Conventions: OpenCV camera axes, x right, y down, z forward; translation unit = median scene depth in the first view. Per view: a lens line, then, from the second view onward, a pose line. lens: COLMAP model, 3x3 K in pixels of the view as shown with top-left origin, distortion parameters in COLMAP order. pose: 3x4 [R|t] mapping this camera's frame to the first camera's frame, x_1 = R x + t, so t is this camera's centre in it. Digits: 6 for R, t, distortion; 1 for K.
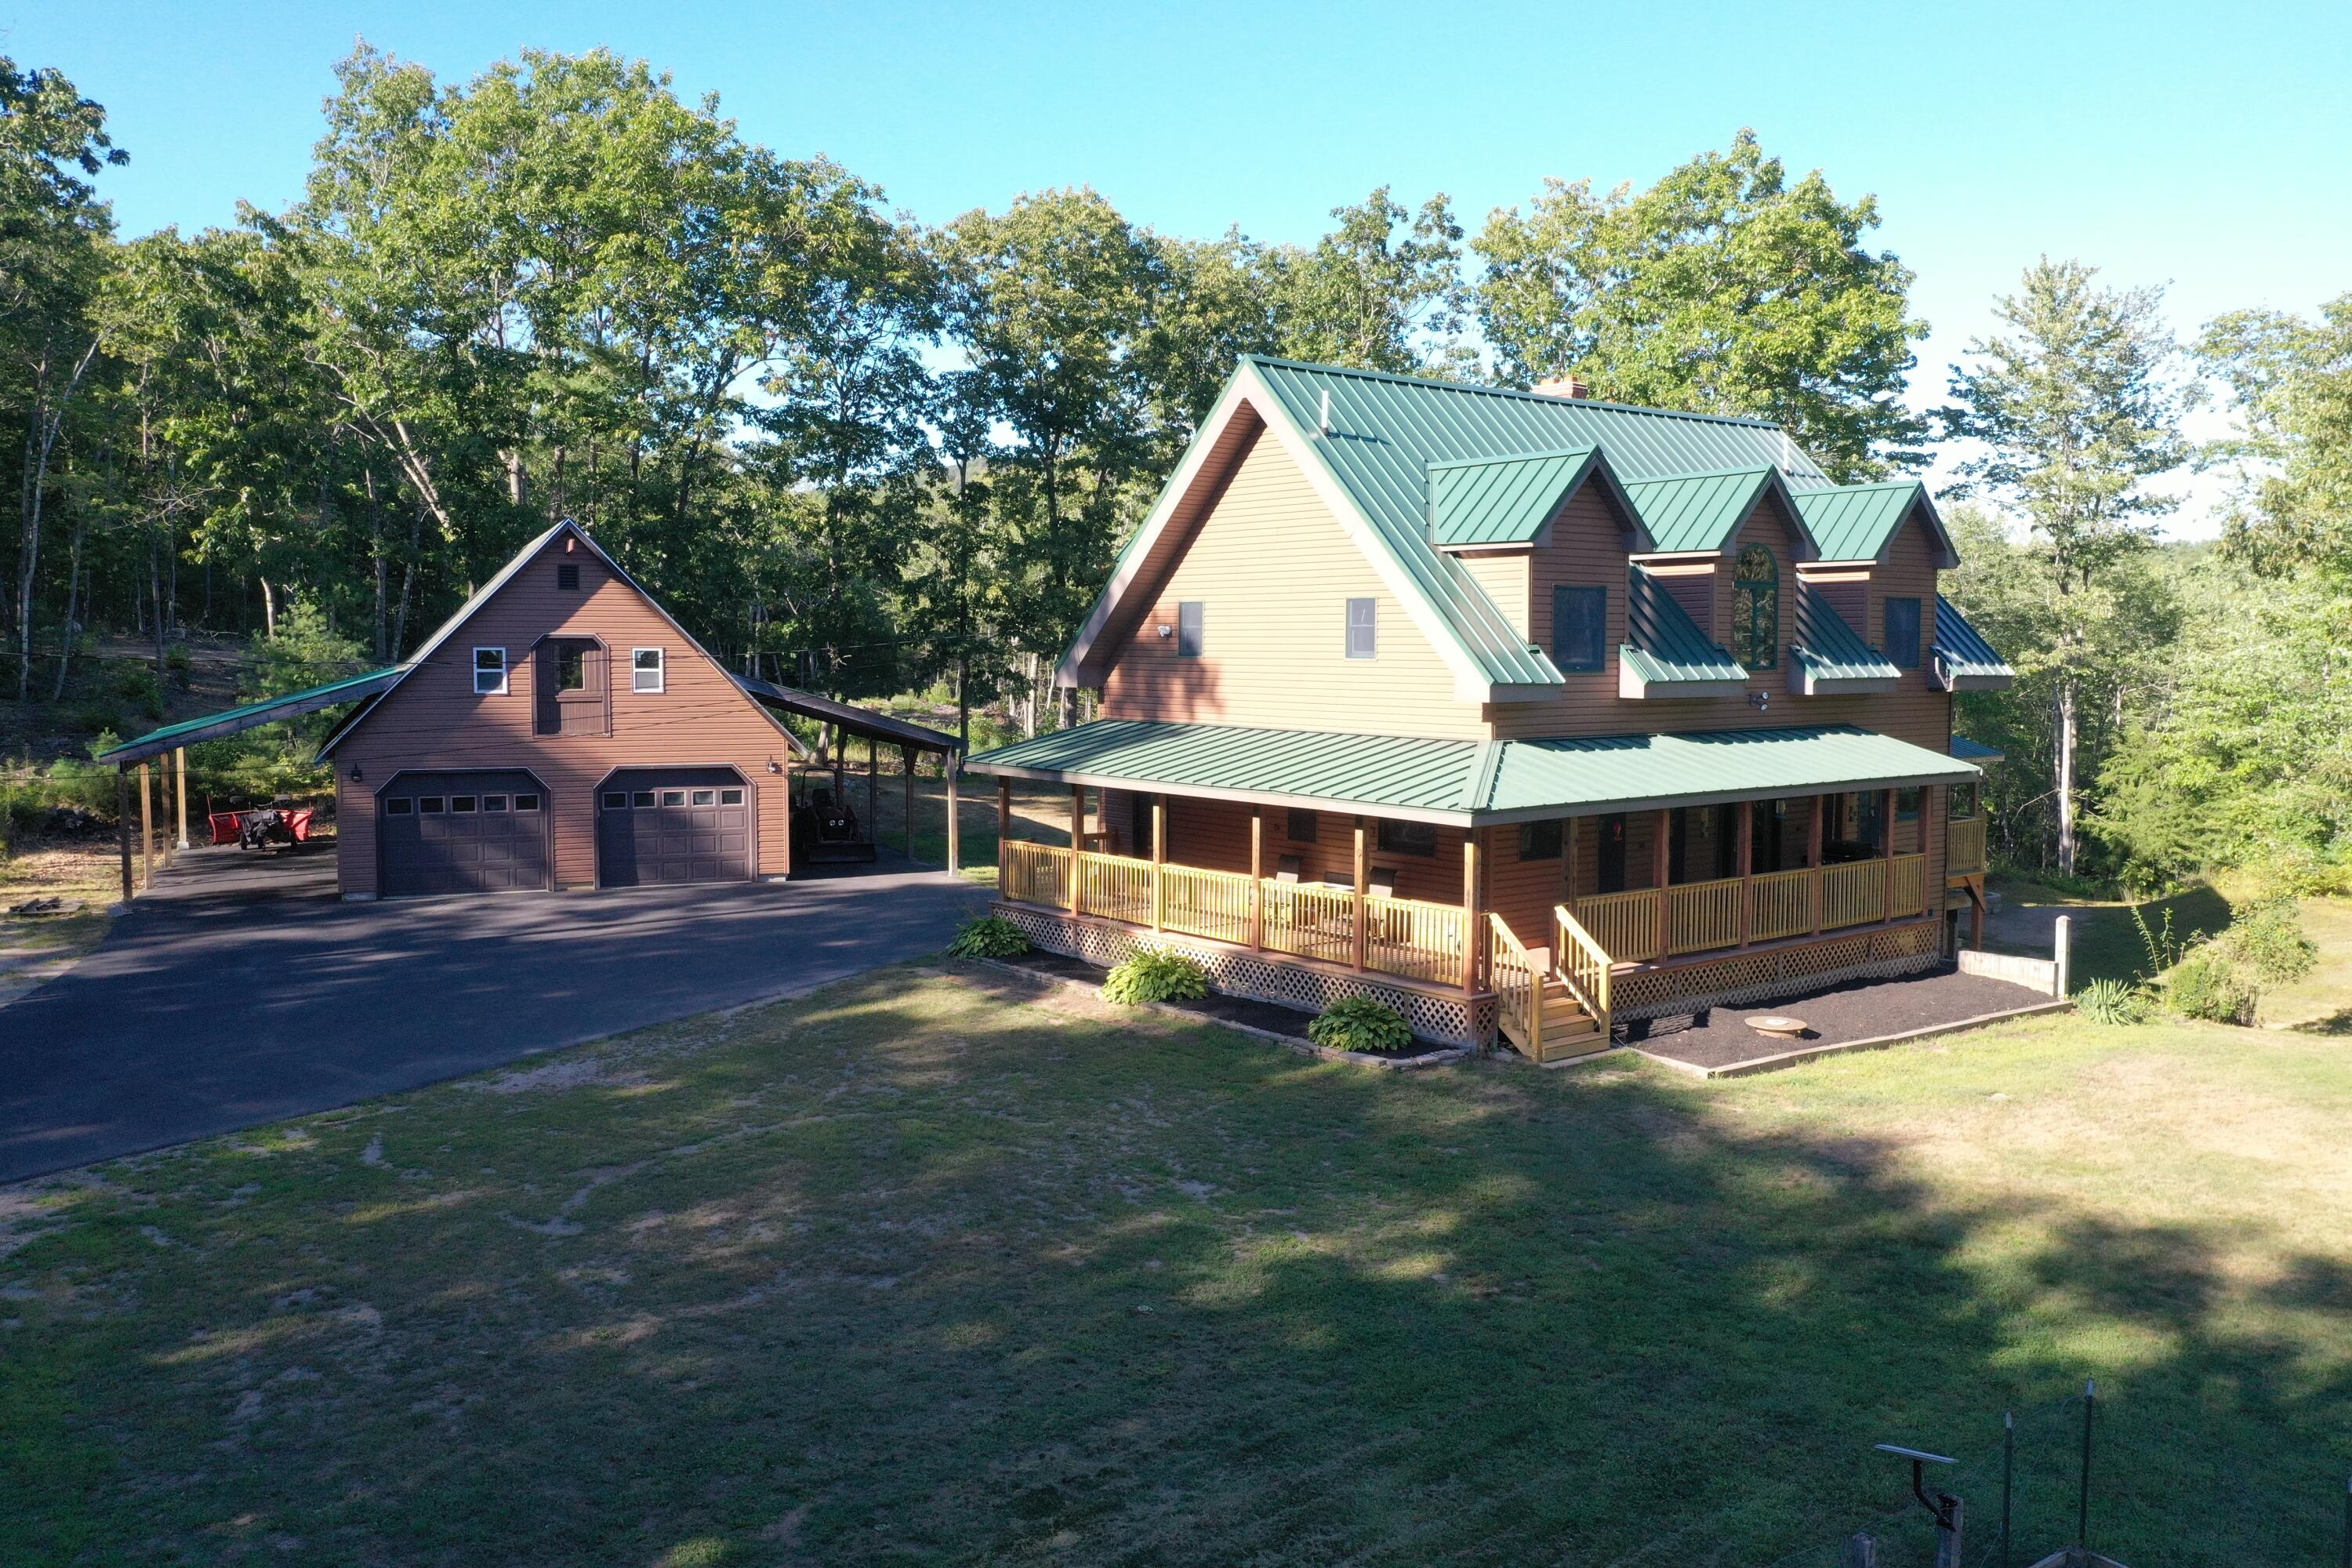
lens RADIAL K [[1841.7, 0, 1176.0], [0, 1841.7, 784.0], [0, 0, 1]] dist [-0.007999, -0.000650]
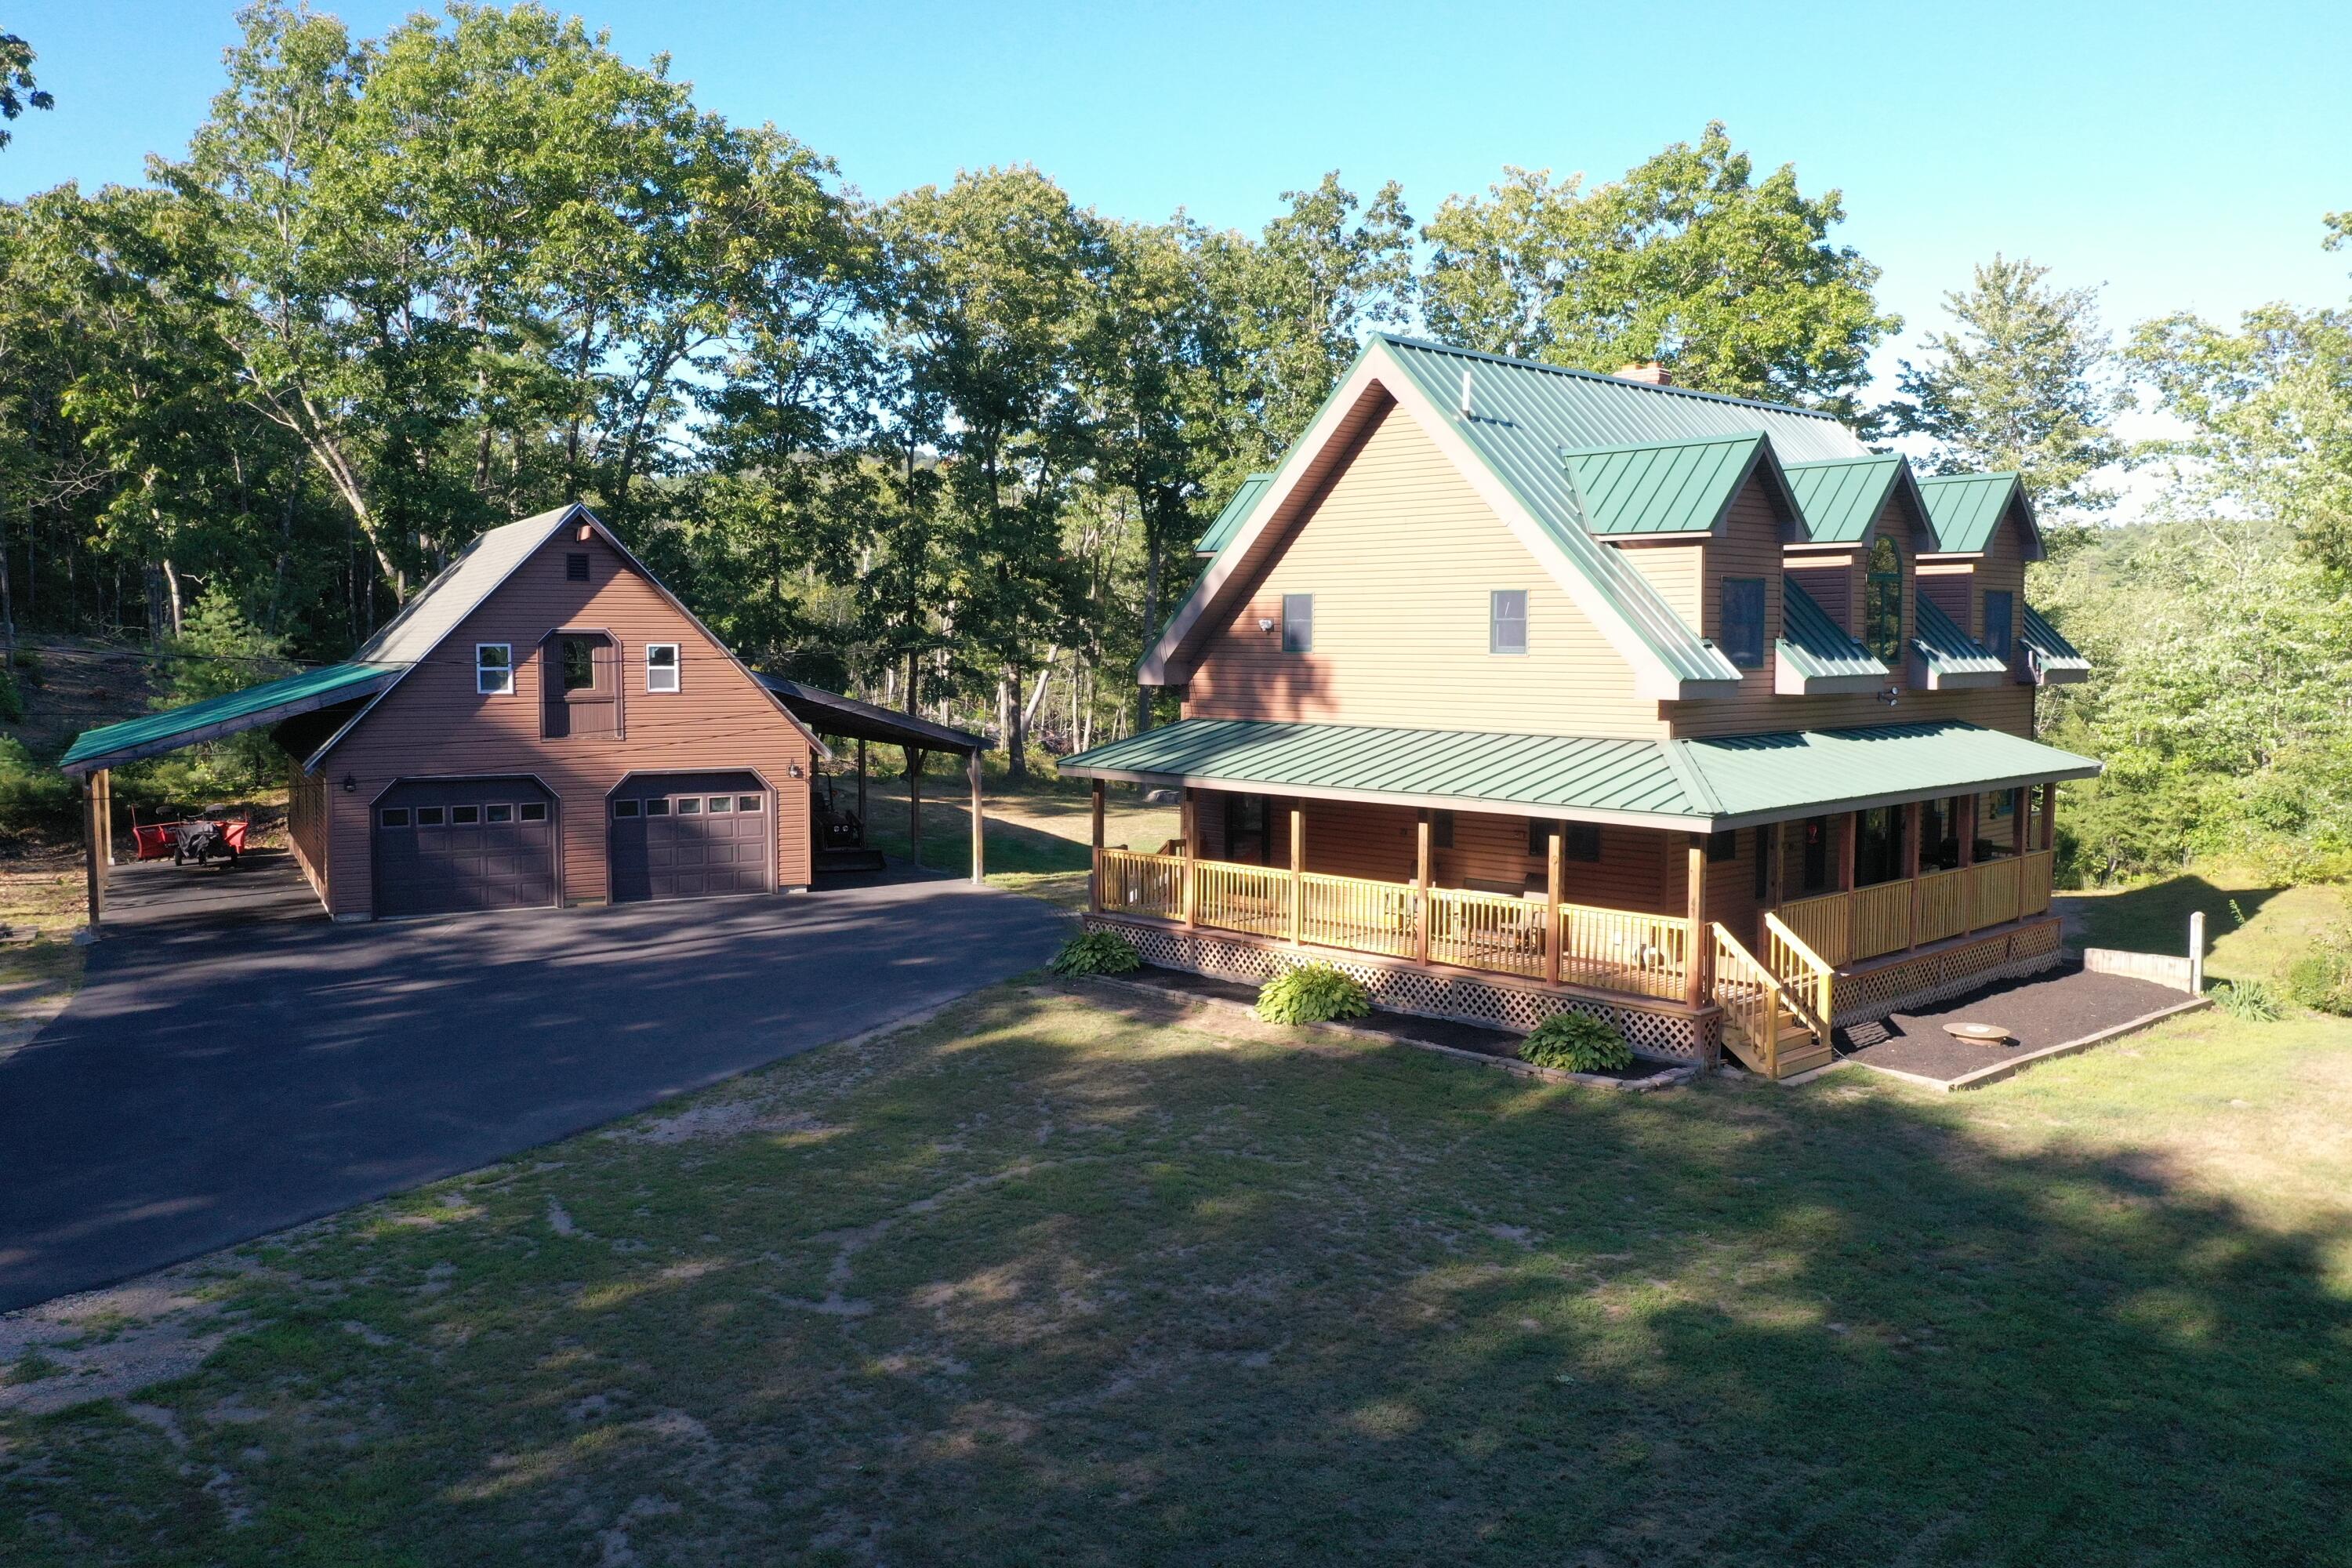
lens RADIAL K [[1841.7, 0, 1176.0], [0, 1841.7, 784.0], [0, 0, 1]] dist [-0.007999, -0.000650]
pose [[0.995228, -0.009167, 0.097144, -0.147307], [0.008832, 0.999953, 0.003877, -0.005579], [-0.097175, -0.003000, 0.995263, 0.062992]]
